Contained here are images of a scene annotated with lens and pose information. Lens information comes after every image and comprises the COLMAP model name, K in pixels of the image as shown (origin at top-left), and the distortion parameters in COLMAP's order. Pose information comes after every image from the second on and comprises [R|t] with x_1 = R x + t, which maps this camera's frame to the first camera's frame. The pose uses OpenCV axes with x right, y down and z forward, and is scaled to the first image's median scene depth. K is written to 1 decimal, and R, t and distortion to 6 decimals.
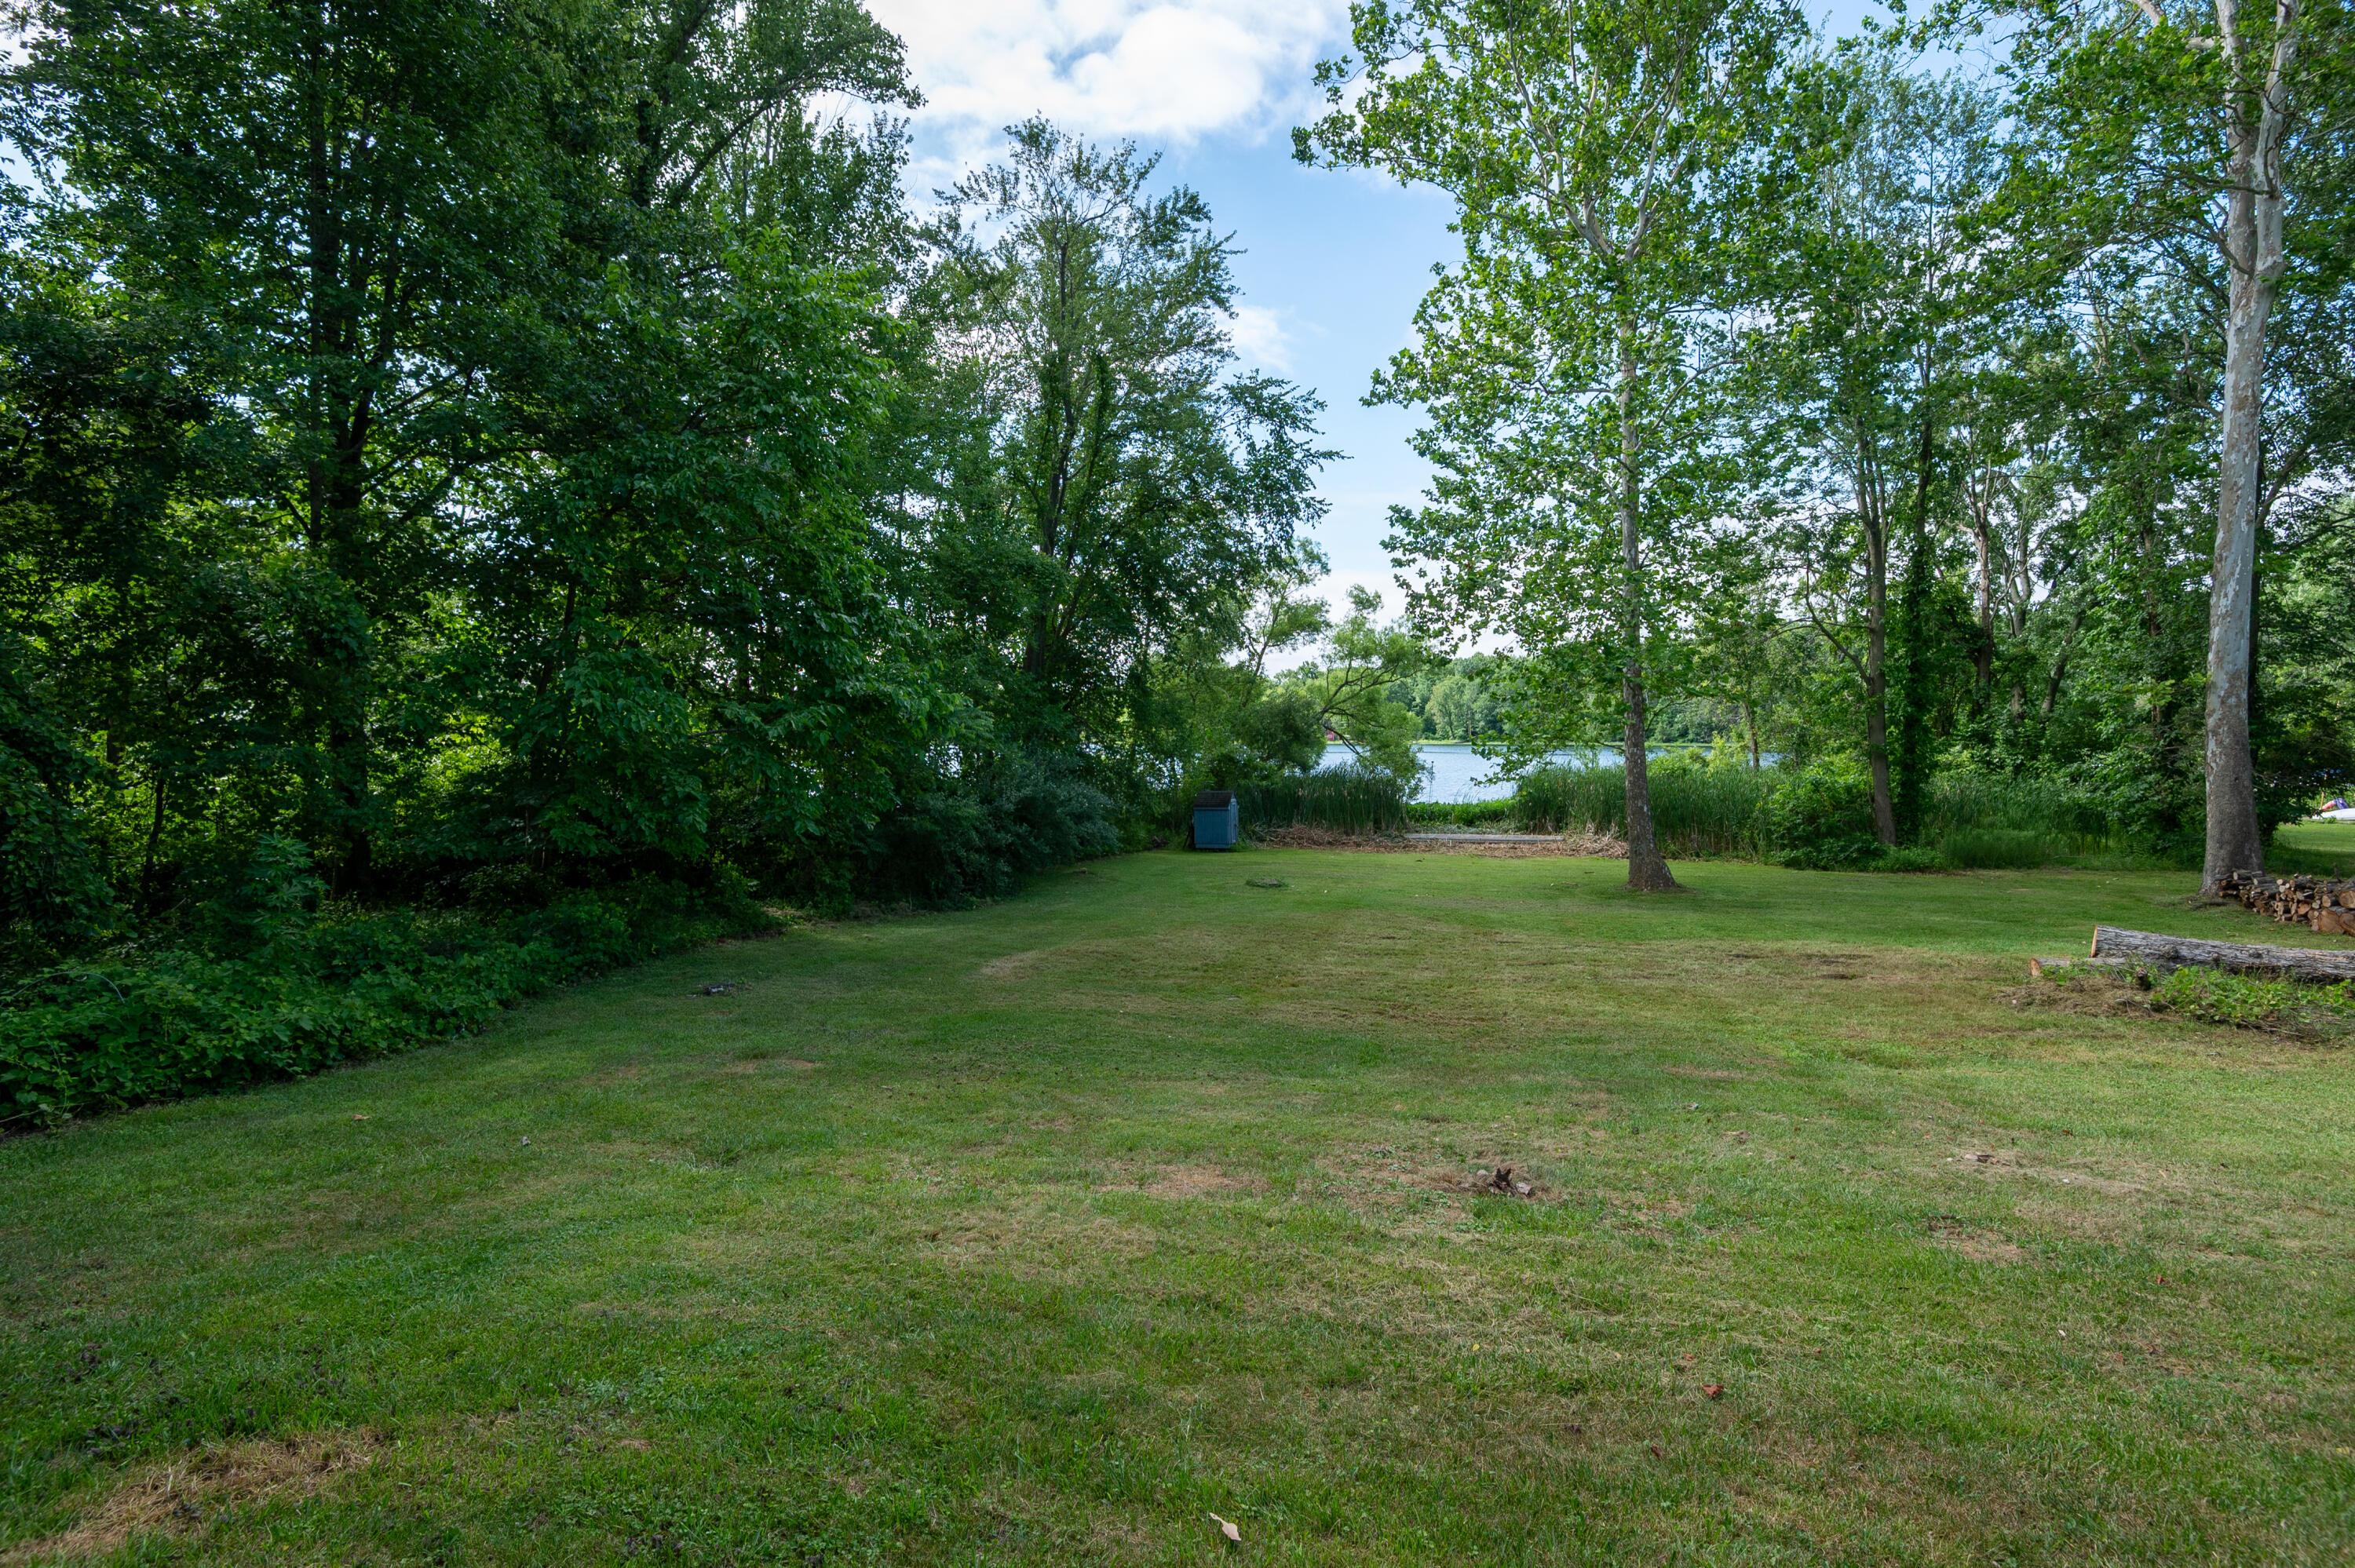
lens RADIAL K [[1070.1, 0, 1177.5], [0, 1070.1, 784.0], [0, 0, 1]] dist [-0.012367, -0.010978]
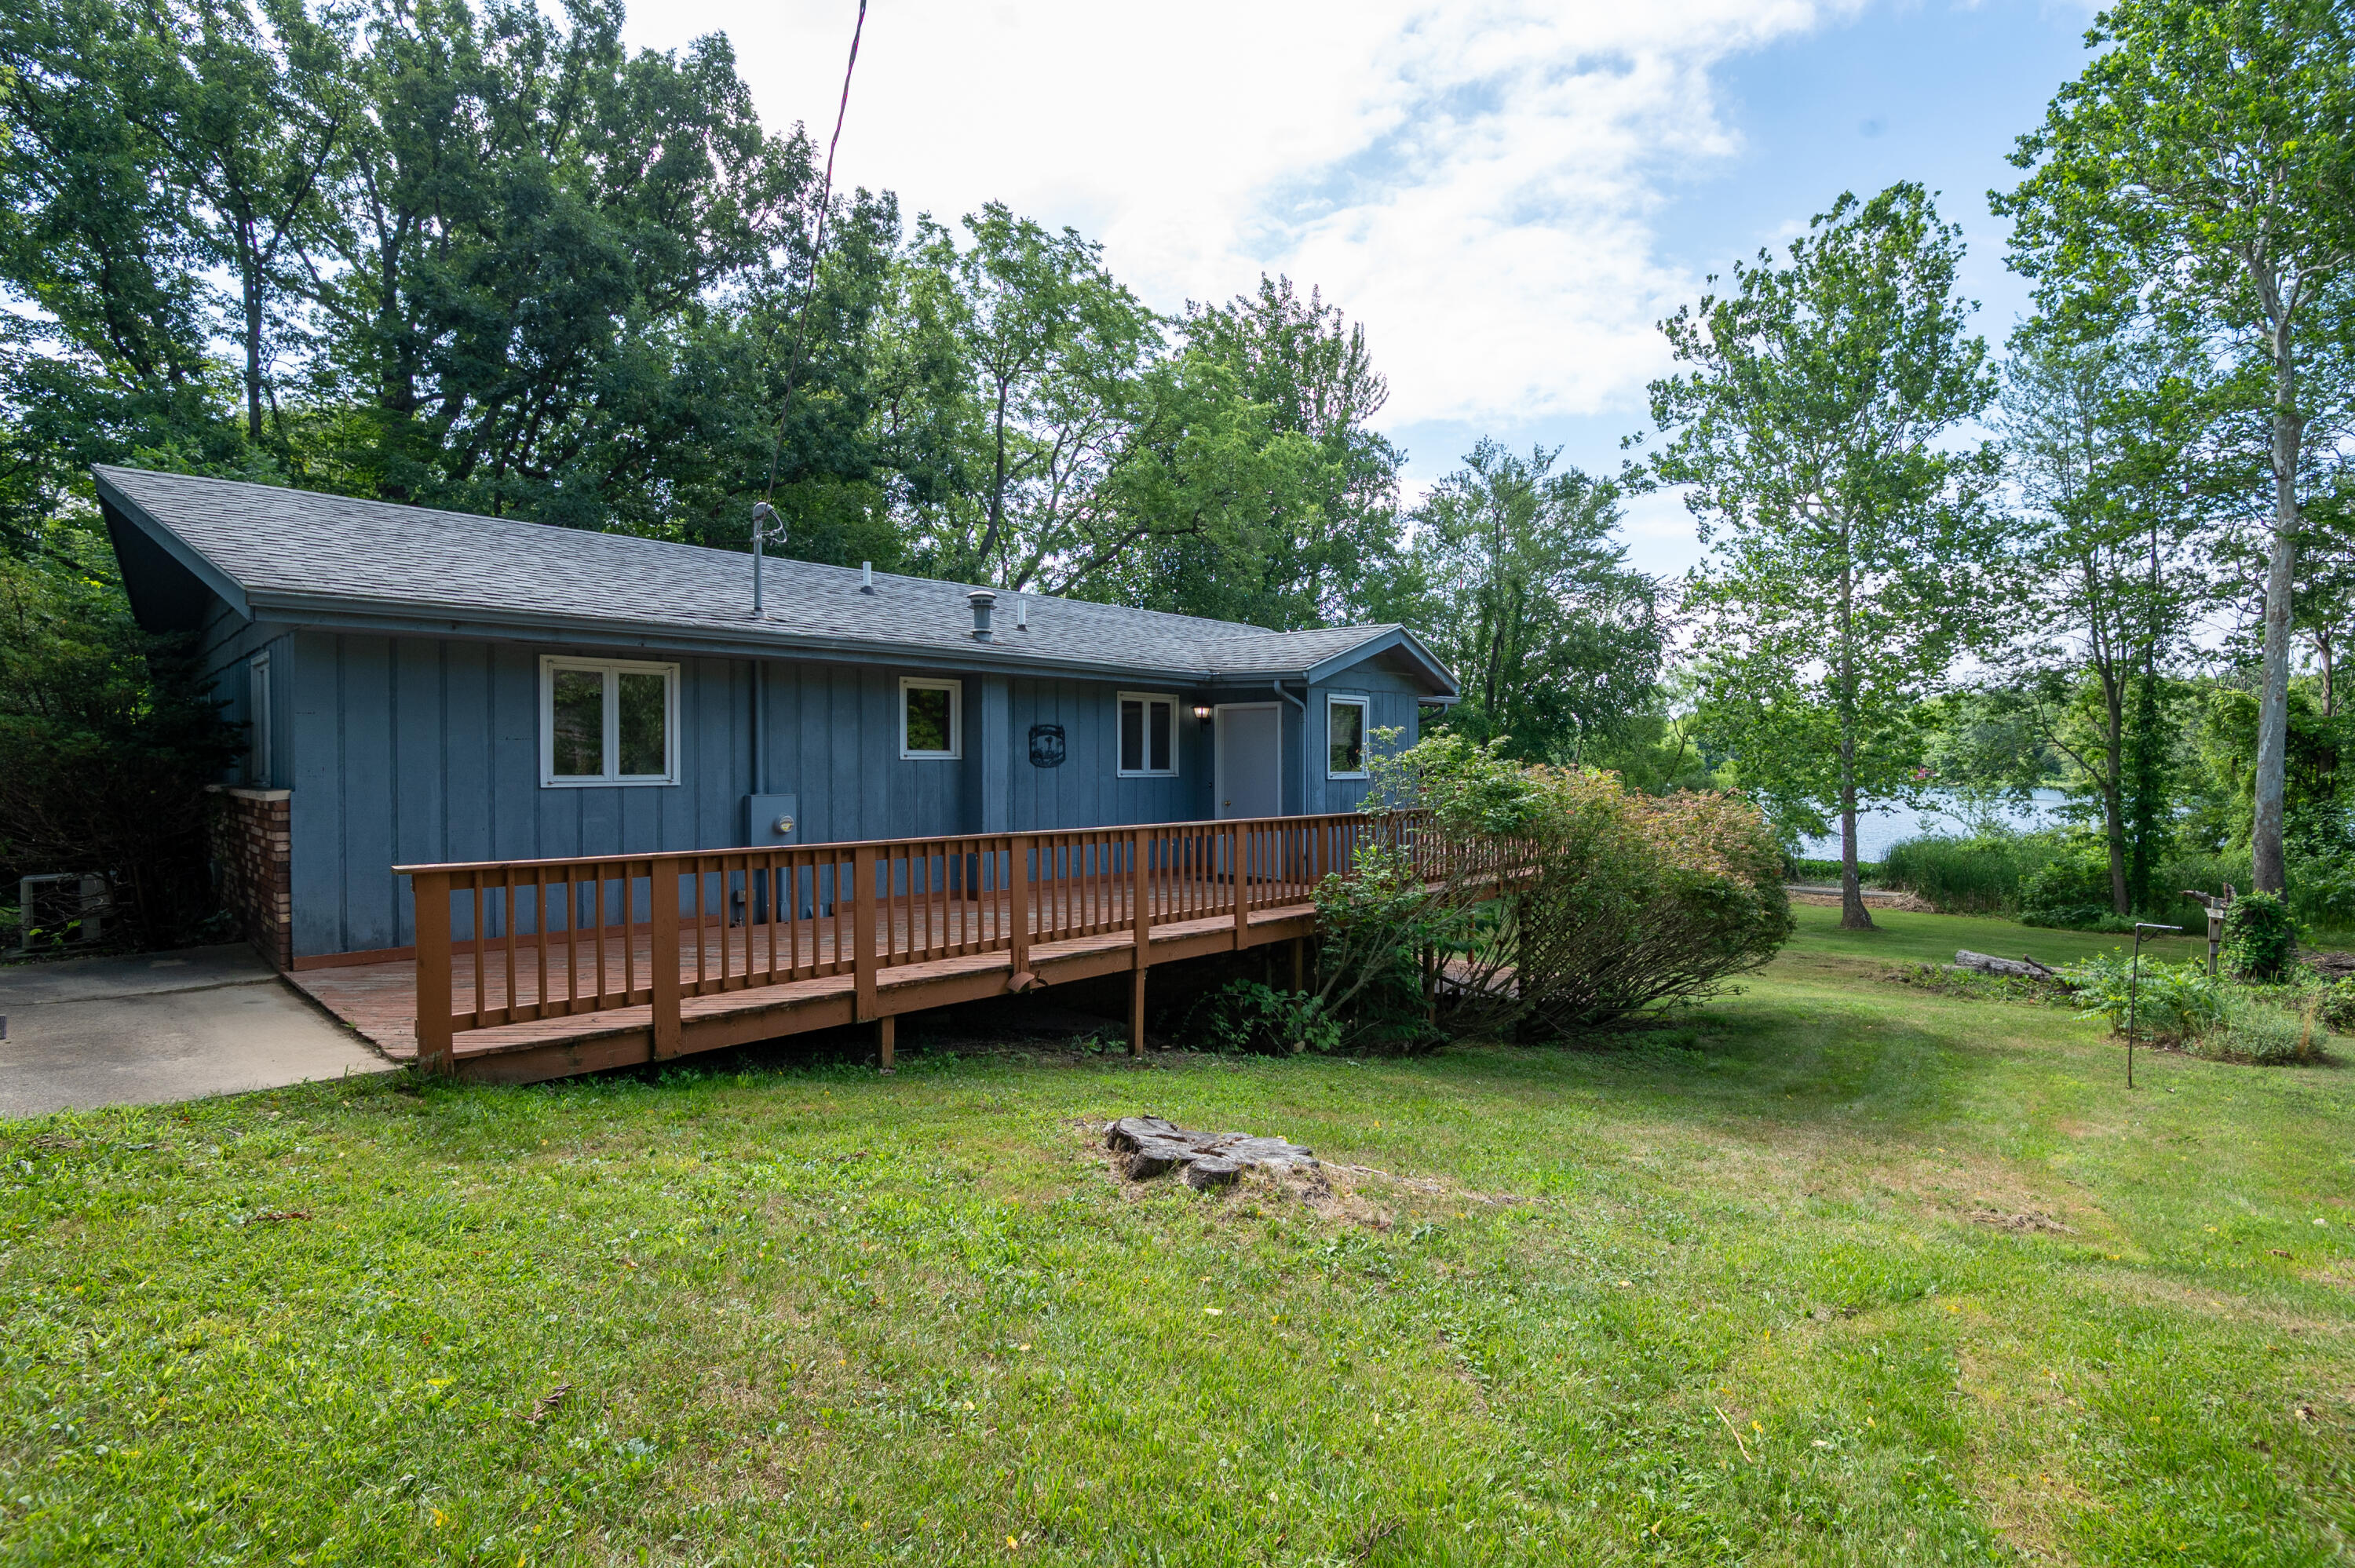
lens RADIAL K [[1070.1, 0, 1177.5], [0, 1070.1, 784.0], [0, 0, 1]] dist [-0.012367, -0.010978]
pose [[0.875415, 0.015816, -0.483113, 0.262900], [-0.027975, 0.999447, -0.017972, -0.044058], [0.482562, 0.029247, 0.875373, -0.663966]]
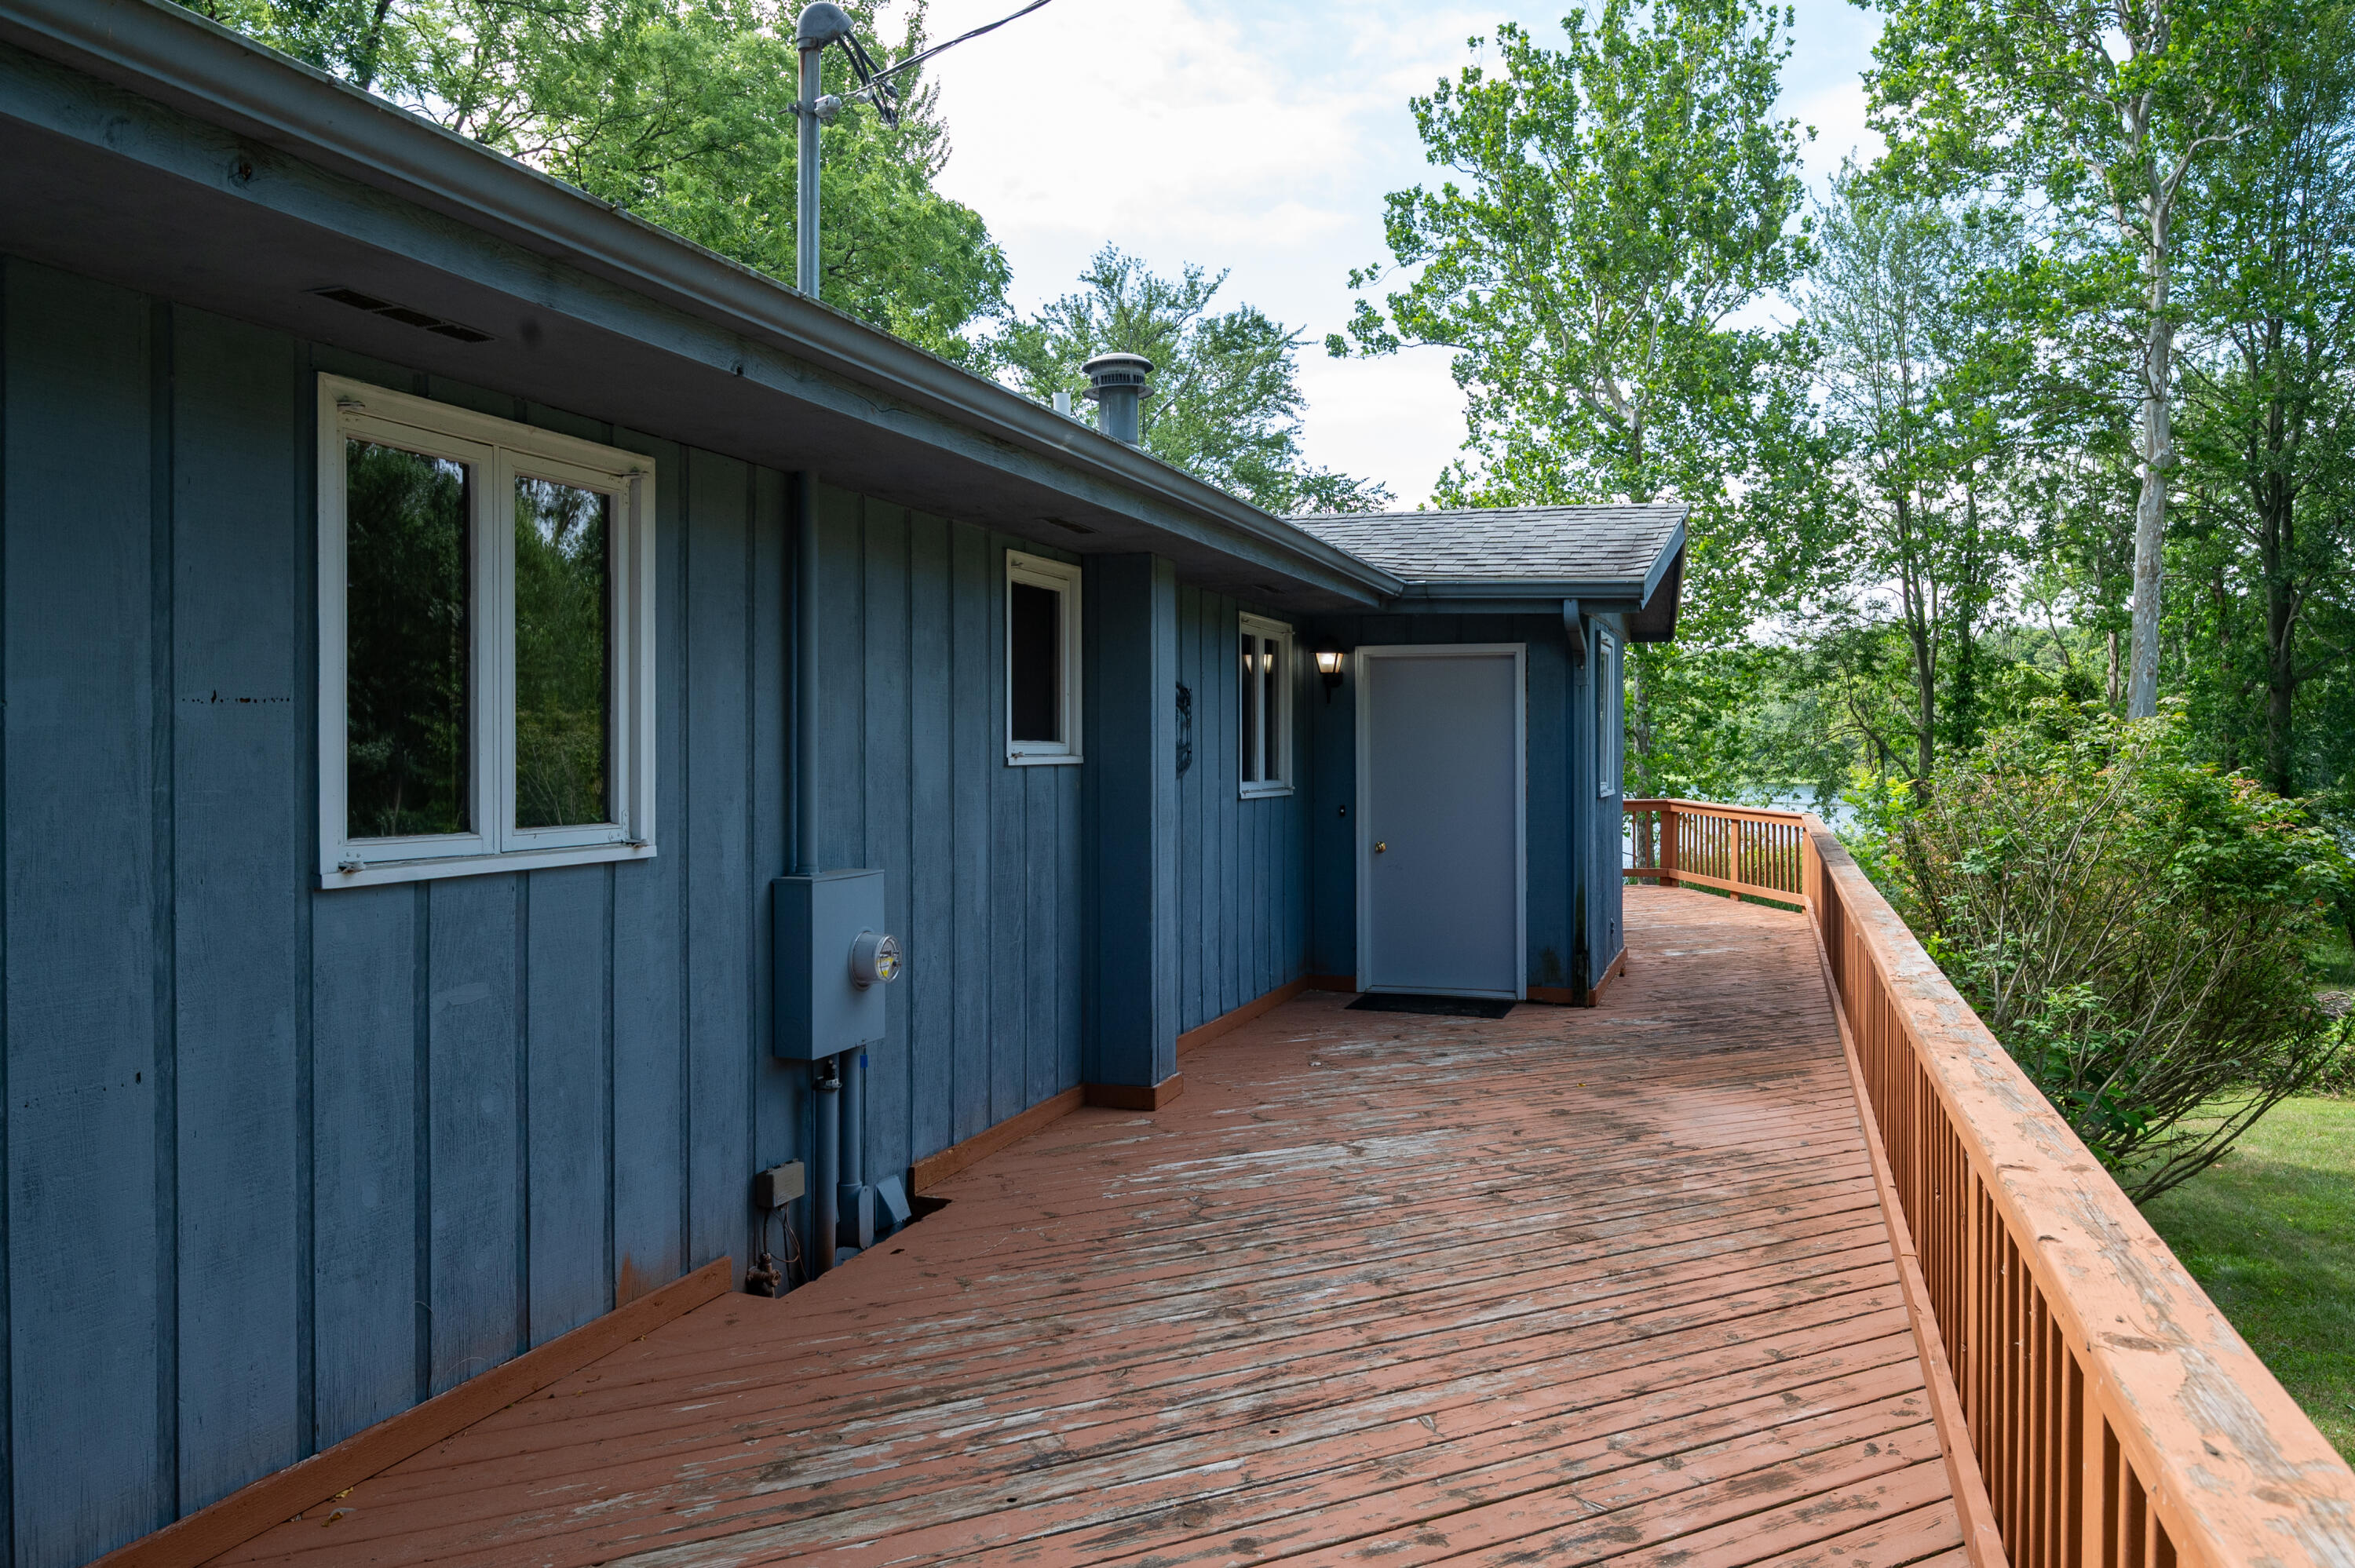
lens RADIAL K [[1659.5, 0, 1177.5], [0, 1659.5, 784.0], [0, 0, 1]] dist [-0.002066, -0.004456]
pose [[0.996622, 0.005262, -0.081953, 0.070884], [-0.007558, 0.999587, -0.027726, -0.047464], [0.081773, 0.028252, 0.996250, -0.613353]]
